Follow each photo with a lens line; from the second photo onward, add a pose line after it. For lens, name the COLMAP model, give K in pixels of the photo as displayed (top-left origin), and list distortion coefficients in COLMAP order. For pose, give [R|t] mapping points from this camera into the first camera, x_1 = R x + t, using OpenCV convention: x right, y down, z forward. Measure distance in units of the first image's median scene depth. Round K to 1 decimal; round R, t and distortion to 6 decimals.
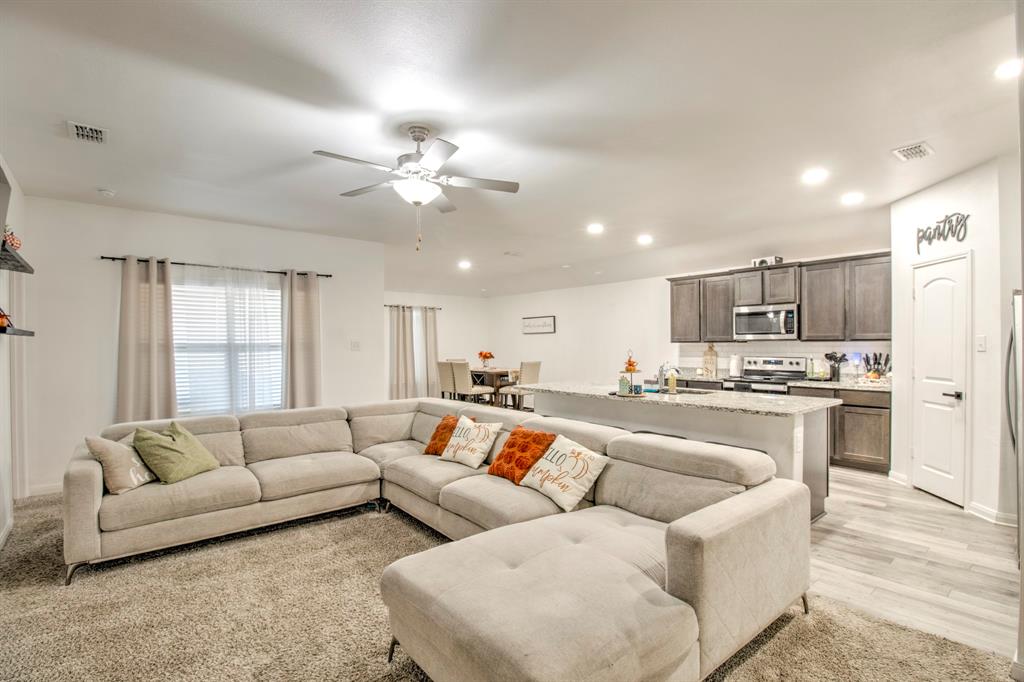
lens RADIAL K [[491.9, 0, 515.2], [0, 491.9, 344.6], [0, 0, 1]] dist [0.003801, -0.014901]
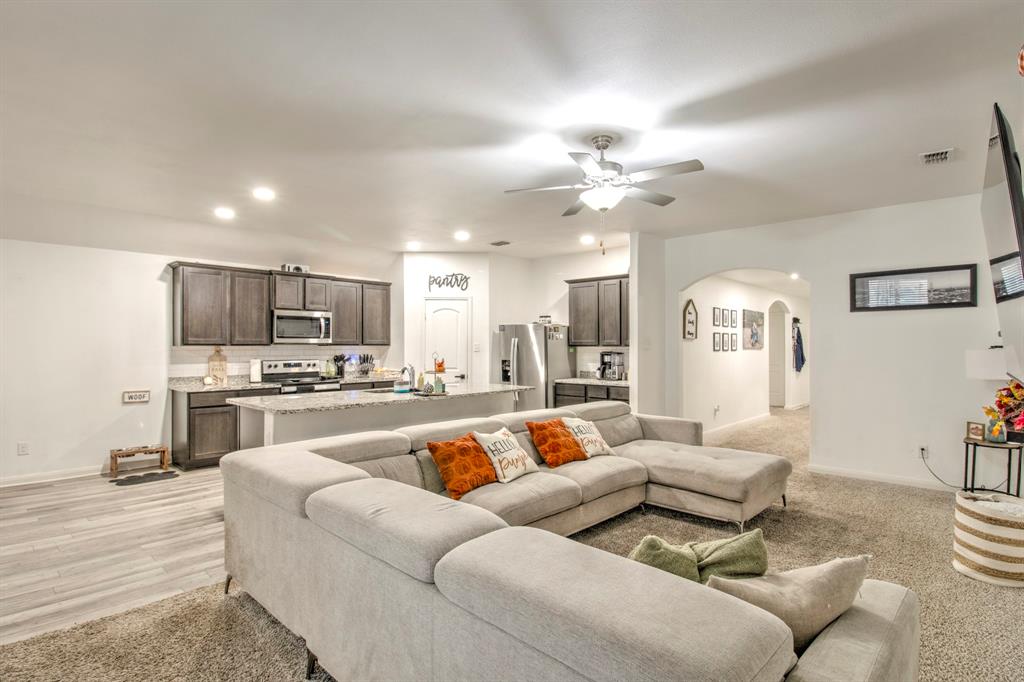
lens RADIAL K [[514.0, 0, 522.3], [0, 514.0, 346.4], [0, 0, 1]] dist [-0.017347, -0.000827]
pose [[-0.133449, 0.006017, 0.991037, -0.690851], [0.002281, 0.999981, -0.005764, 0.004072], [-0.991053, 0.001492, -0.133460, 0.730486]]
